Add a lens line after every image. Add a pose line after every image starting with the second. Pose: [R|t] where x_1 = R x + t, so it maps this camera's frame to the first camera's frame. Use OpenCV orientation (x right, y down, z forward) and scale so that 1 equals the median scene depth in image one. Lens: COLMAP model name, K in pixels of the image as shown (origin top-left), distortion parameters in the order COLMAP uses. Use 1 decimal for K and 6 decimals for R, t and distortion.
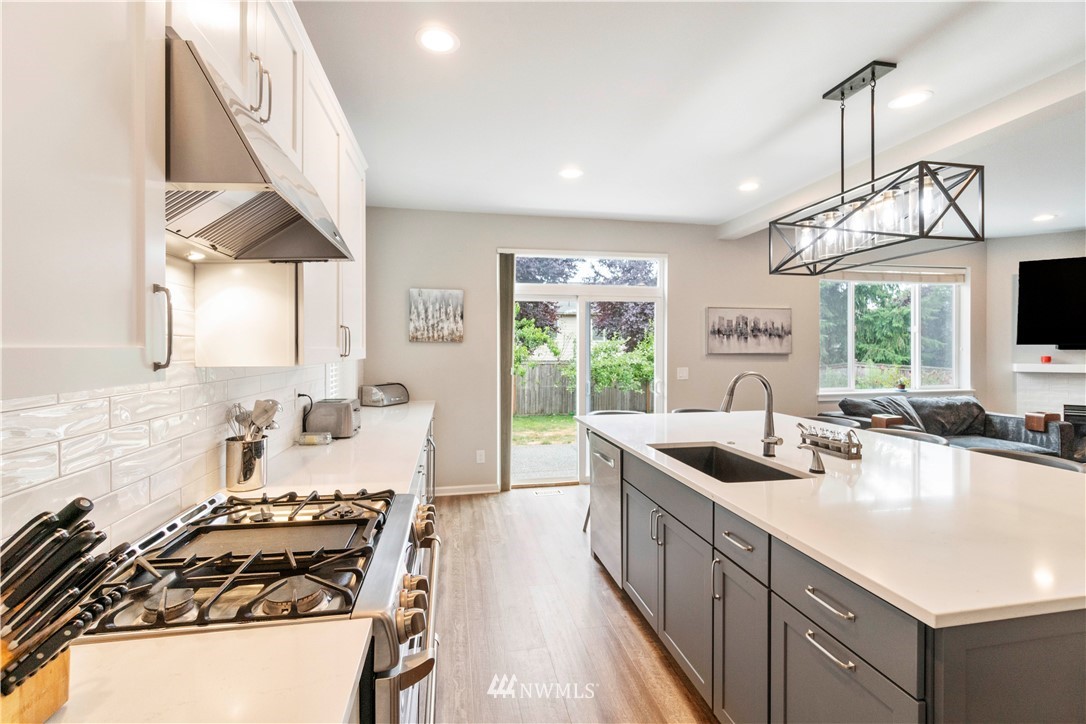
lens RADIAL K [[469.9, 0, 539.9], [0, 469.9, 352.0], [0, 0, 1]] dist [-0.006459, 0.002386]
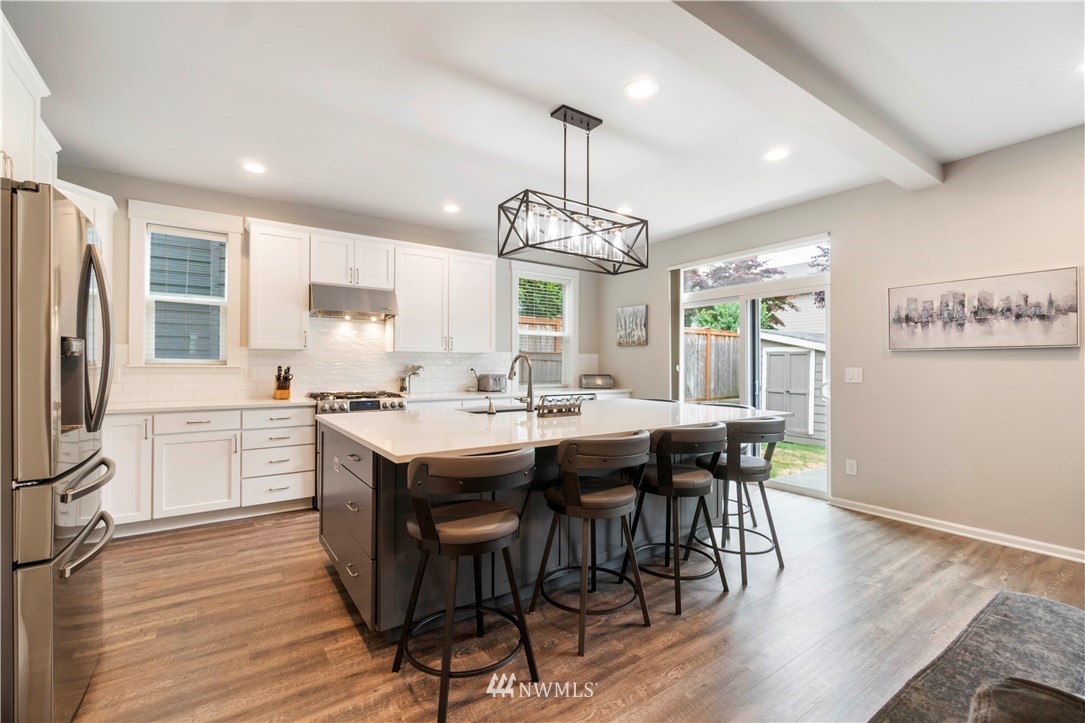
lens RADIAL K [[469.5, 0, 537.2], [0, 469.5, 362.6], [0, 0, 1]] dist [-0.006459, 0.002386]
pose [[0.402728, -0.001688, -0.915318, 0.812068], [-0.013601, 0.999877, -0.007828, 0.037554], [0.915219, 0.015601, 0.402655, 0.186904]]
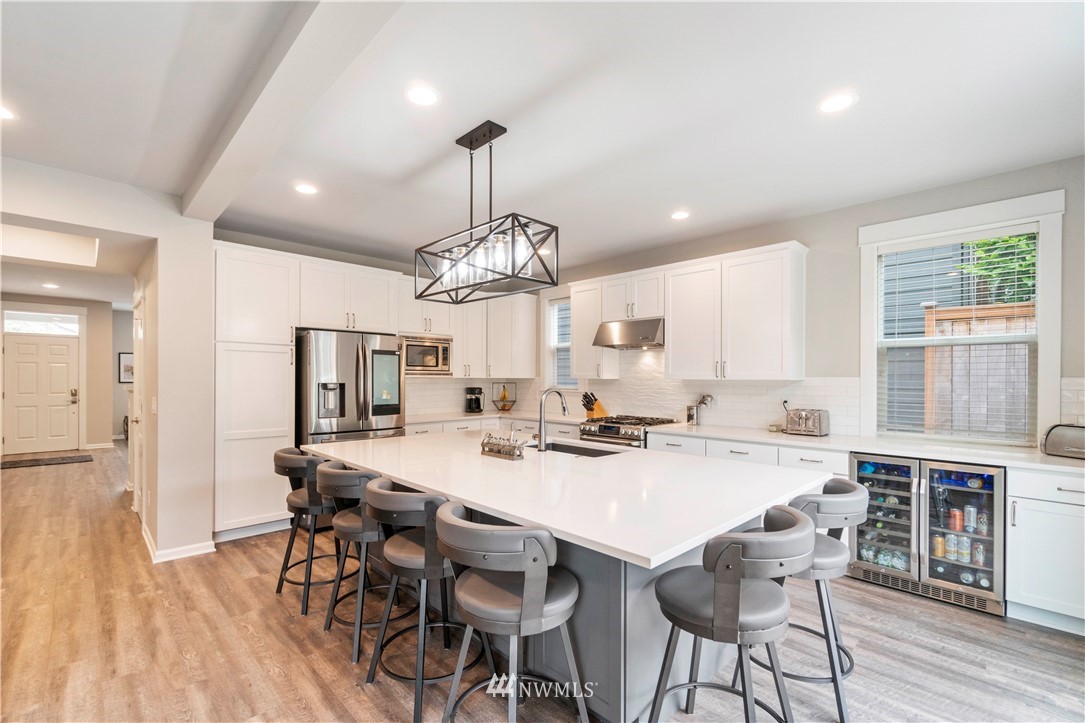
lens RADIAL K [[469.5, 0, 538.6], [0, 469.5, 381.5], [0, 0, 1]] dist [-0.006459, 0.002386]
pose [[-0.835575, 0.000877, -0.549376, 0.548610], [-0.010841, 0.999778, 0.018084, 0.001684], [0.549270, 0.021066, -0.835379, 0.932086]]
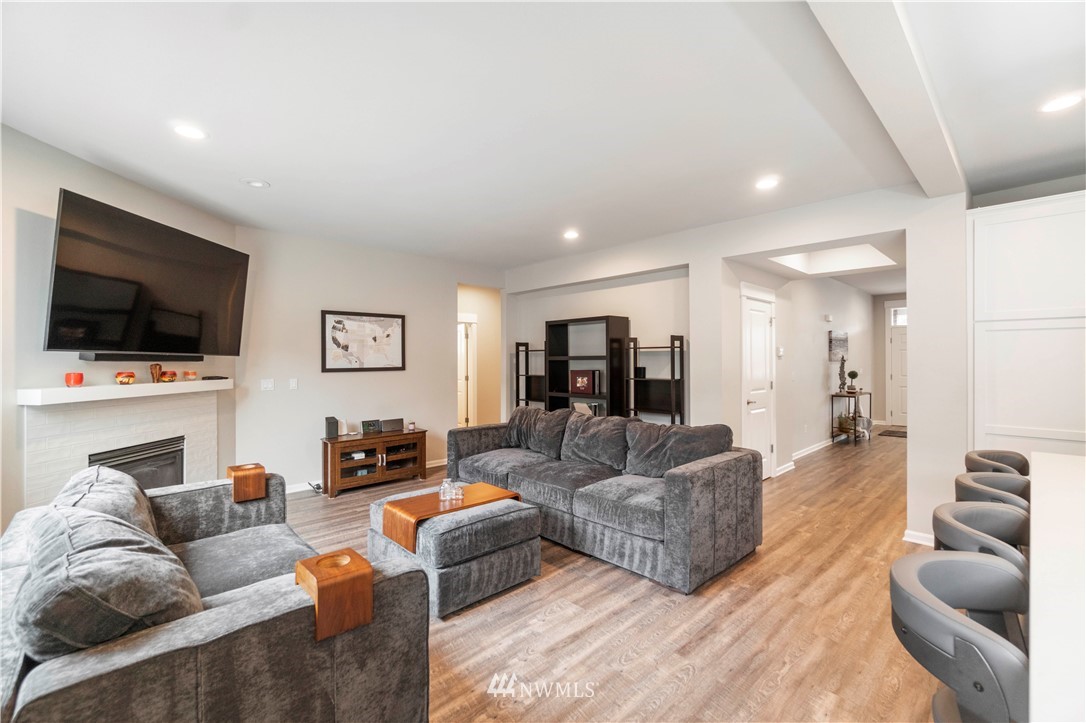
lens RADIAL K [[469.9, 0, 545.8], [0, 469.9, 363.5], [0, 0, 1]] dist [-0.006459, 0.002386]
pose [[-0.550210, 0.001039, 0.835026, 0.342388], [0.014760, 0.999855, 0.008482, 0.002074], [-0.834896, 0.016992, -0.550145, 0.902571]]
